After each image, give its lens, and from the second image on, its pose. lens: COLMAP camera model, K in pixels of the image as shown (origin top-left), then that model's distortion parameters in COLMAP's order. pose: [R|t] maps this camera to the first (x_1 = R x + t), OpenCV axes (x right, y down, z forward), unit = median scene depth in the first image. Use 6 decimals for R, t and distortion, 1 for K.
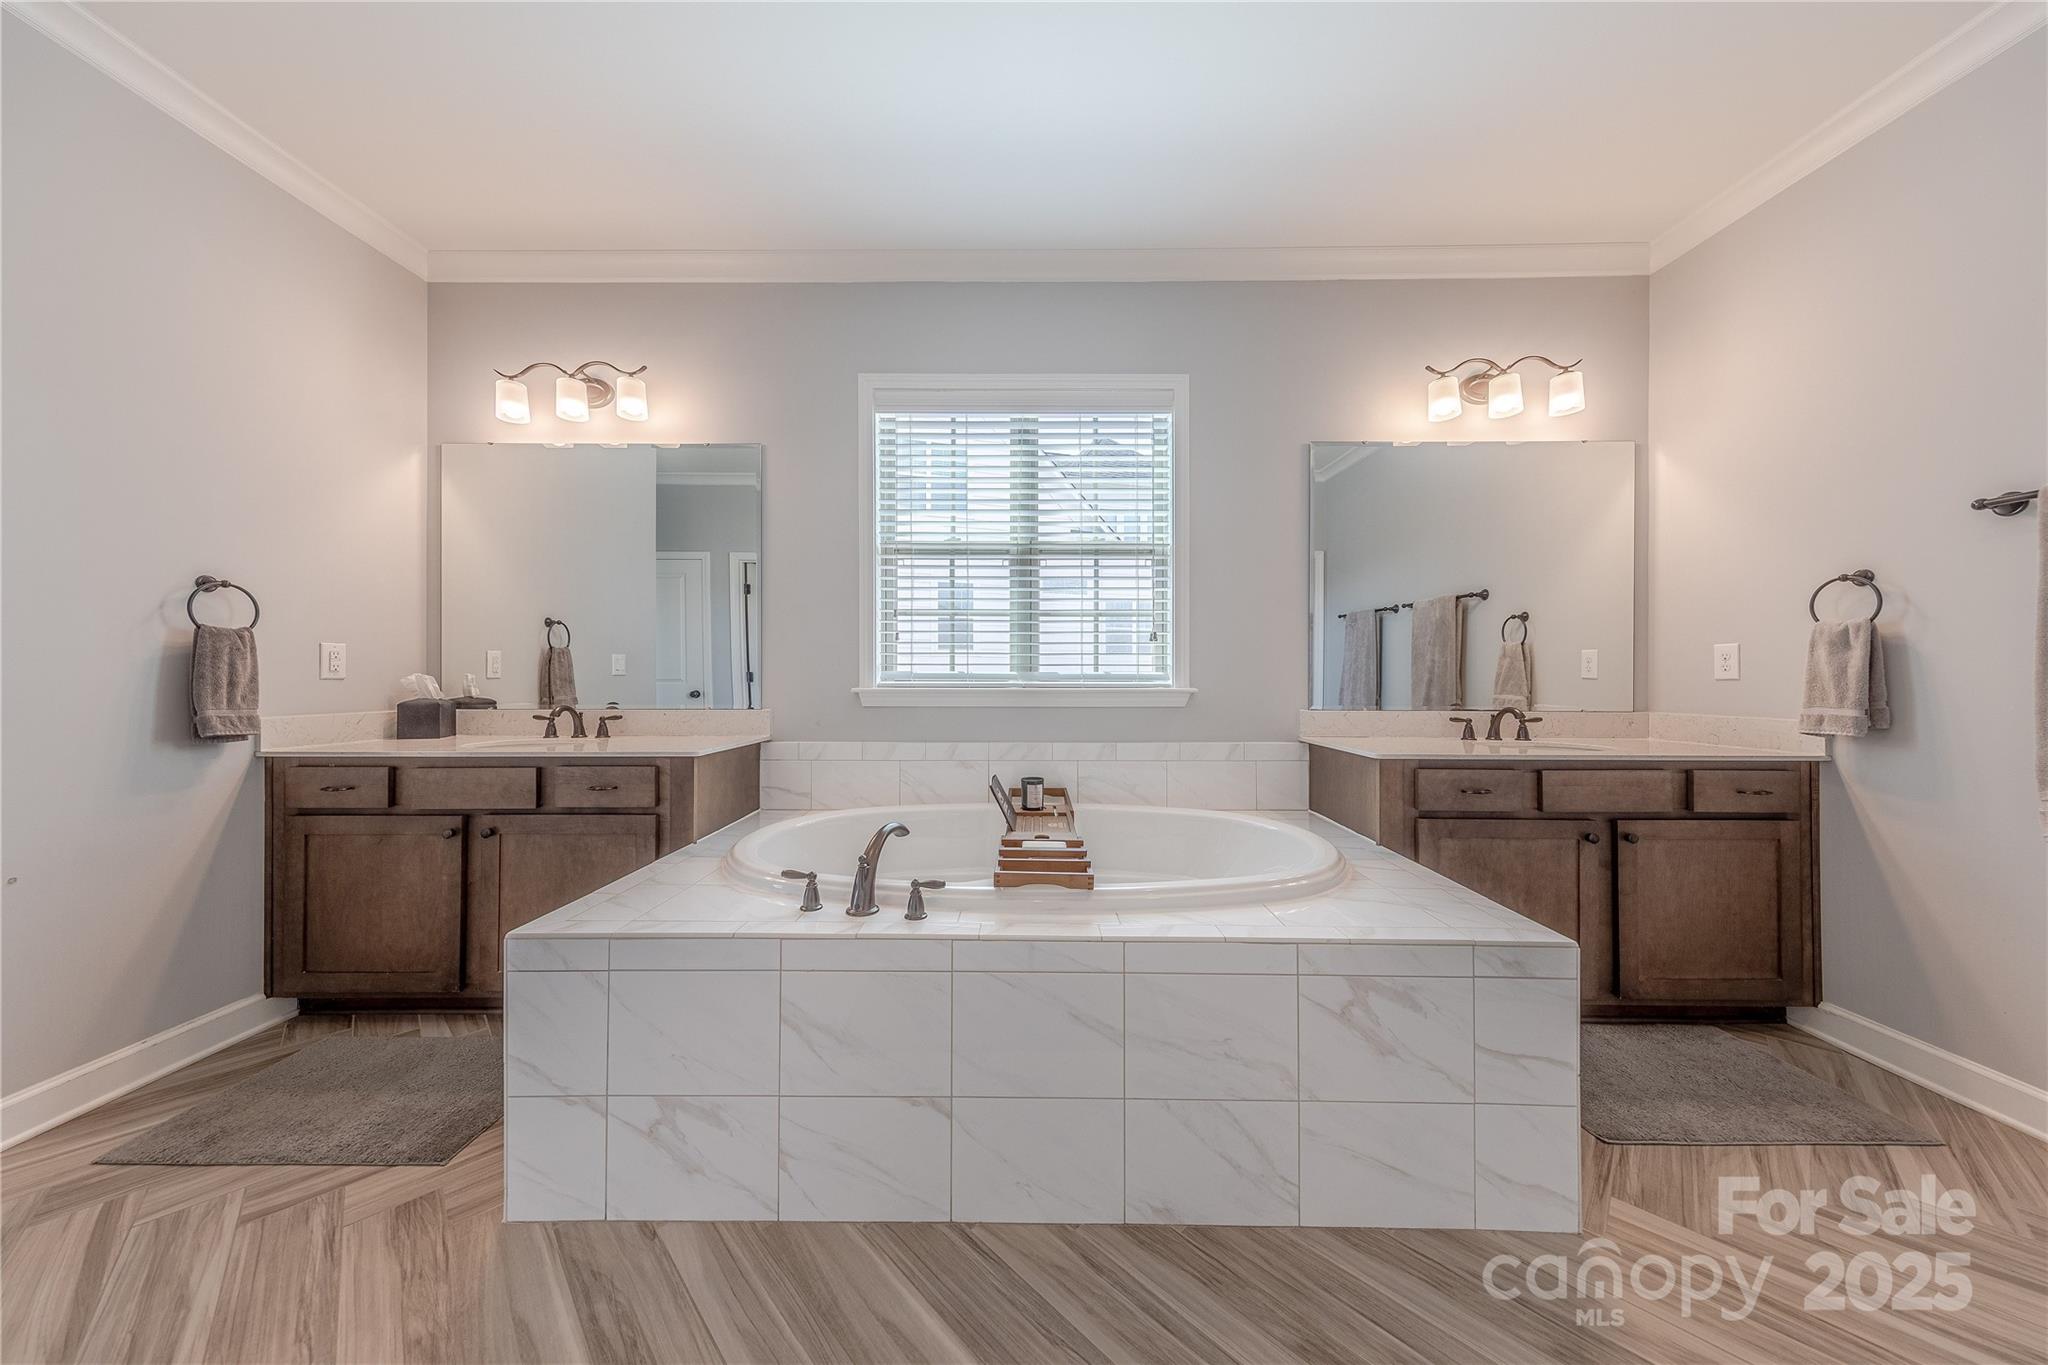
lens RADIAL K [[643.8, 0, 1016.6], [0, 643.8, 676.3], [0, 0, 1]] dist [0.003239, -0.000373]
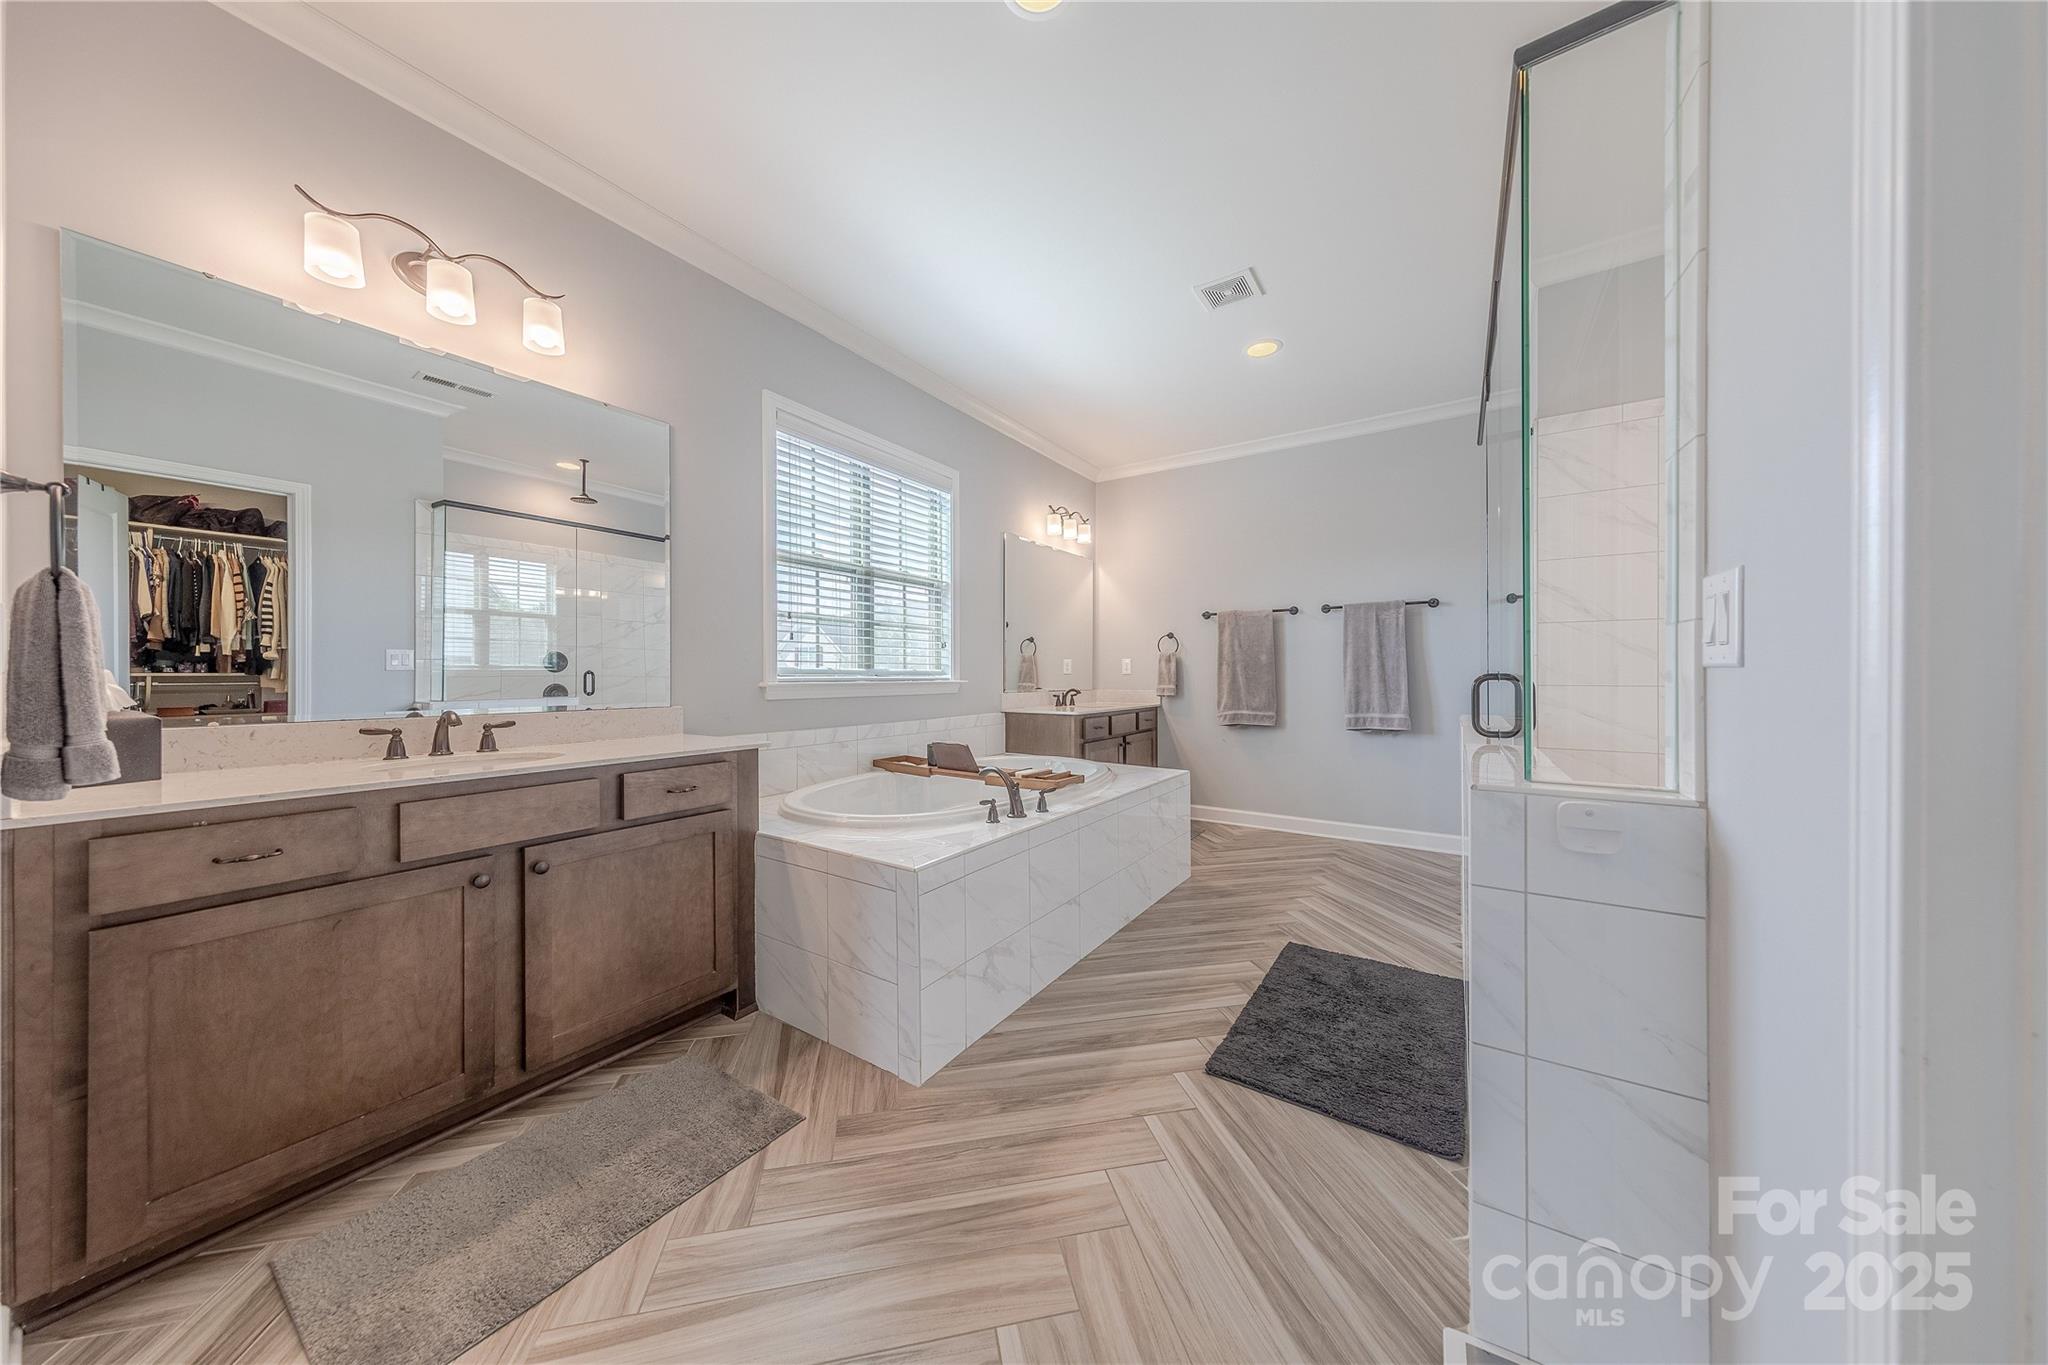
lens RADIAL K [[643.8, 0, 1022.1], [0, 643.8, 677.2], [0, 0, 1]] dist [0.003239, -0.000373]
pose [[0.543138, -0.004628, 0.839631, -0.913499], [-0.001524, 0.999978, 0.006497, 0.001452], [-0.839642, -0.004809, 0.543119, 0.057084]]
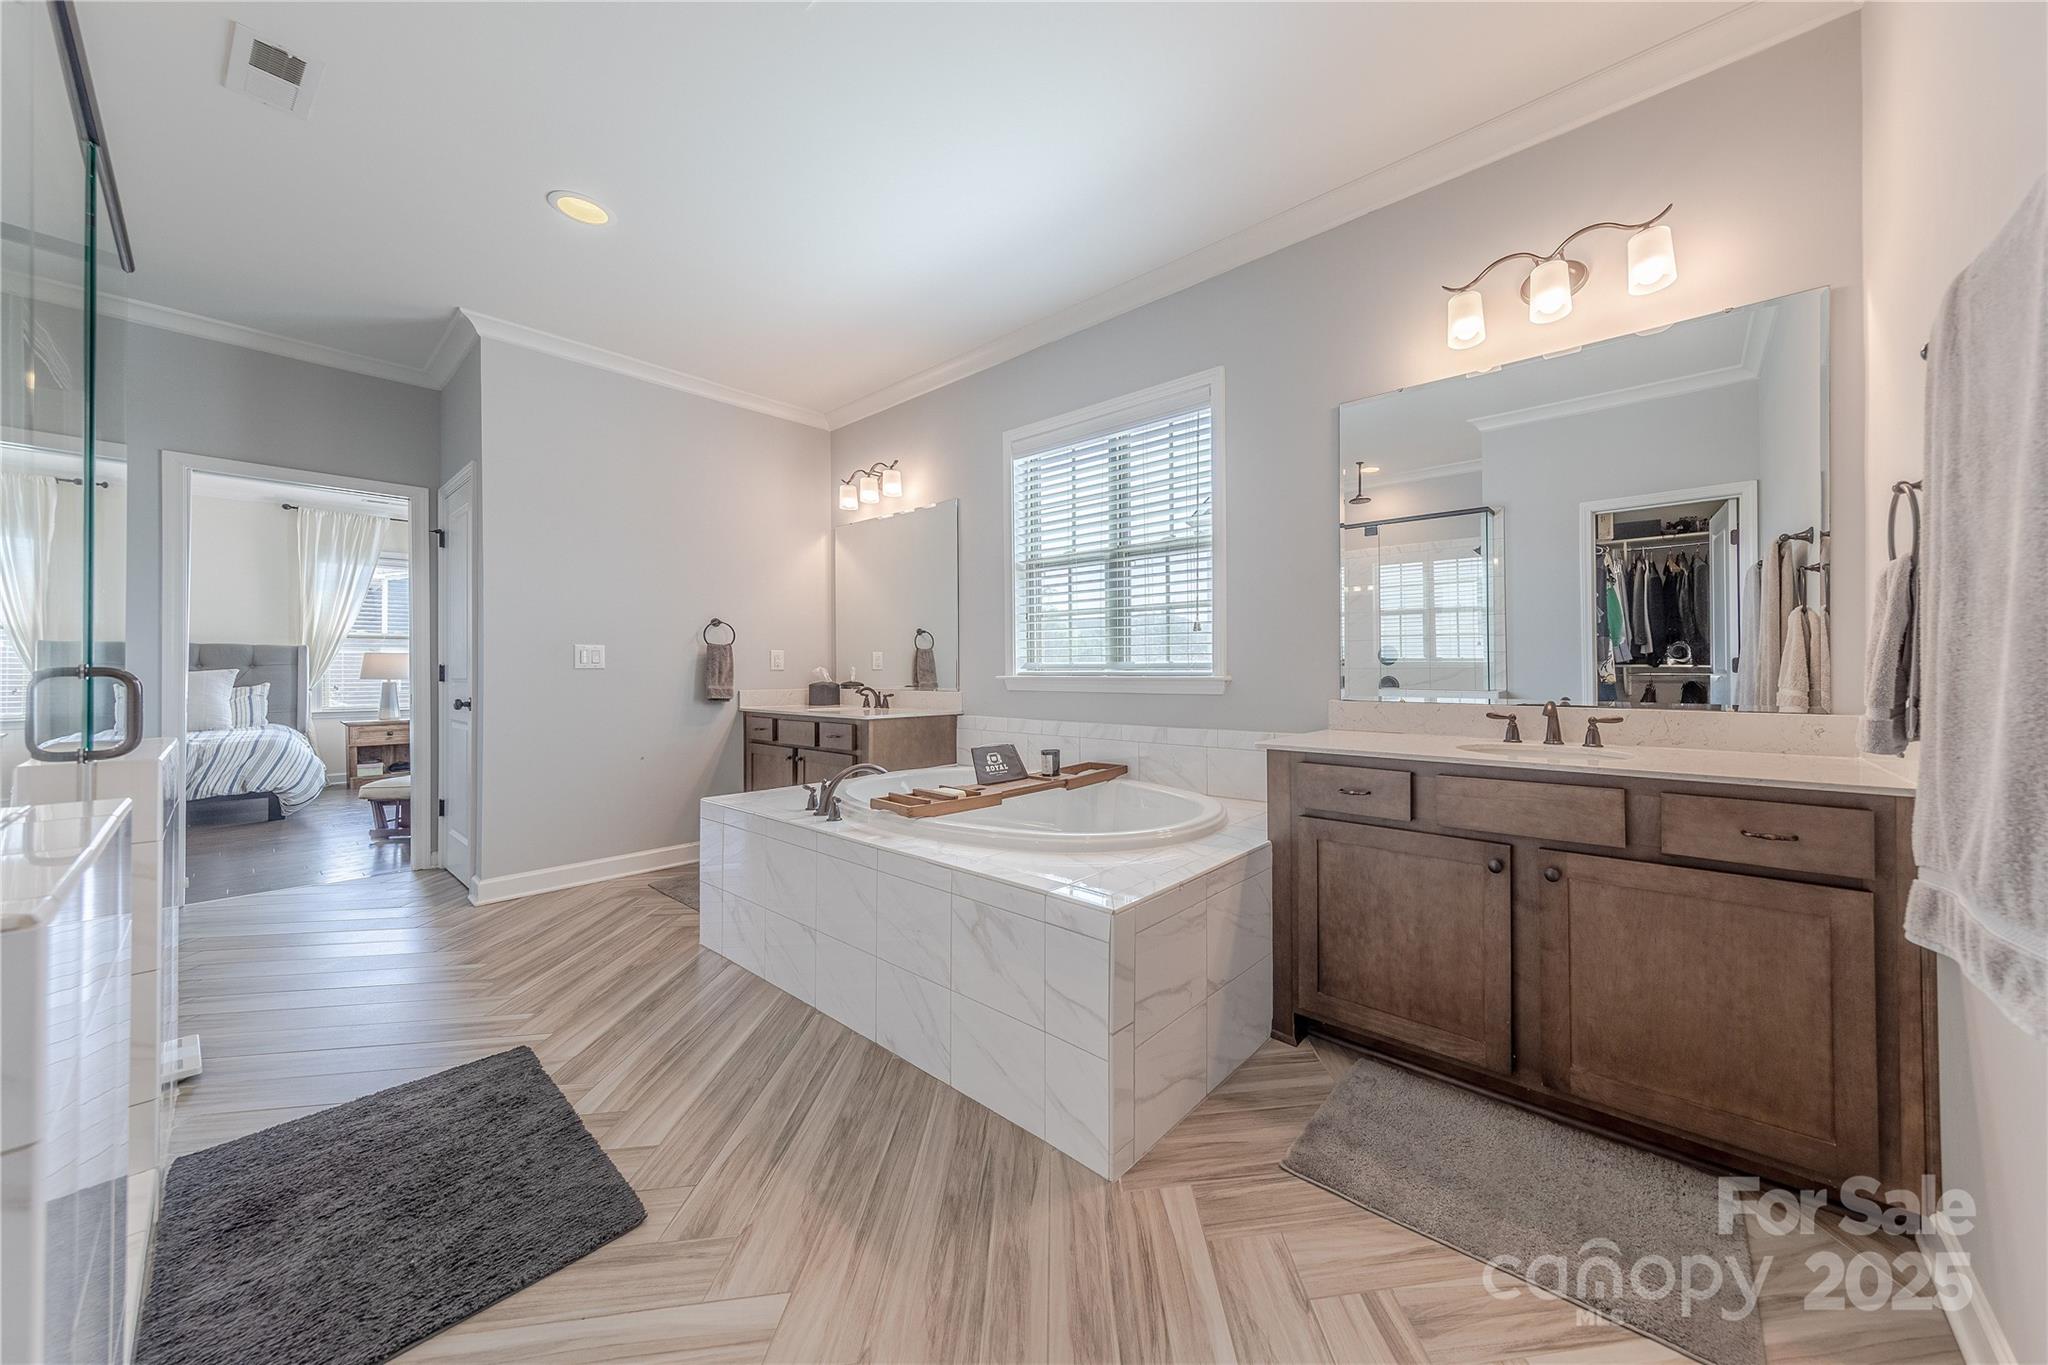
lens RADIAL K [[643.8, 0, 1082.9], [0, 643.8, 668.4], [0, 0, 1]] dist [0.003239, -0.000373]
pose [[0.806044, -0.006085, -0.591824, 0.667541], [0.007365, 0.999973, -0.000251, 0.005171], [0.591809, -0.004157, 0.806067, 0.052415]]
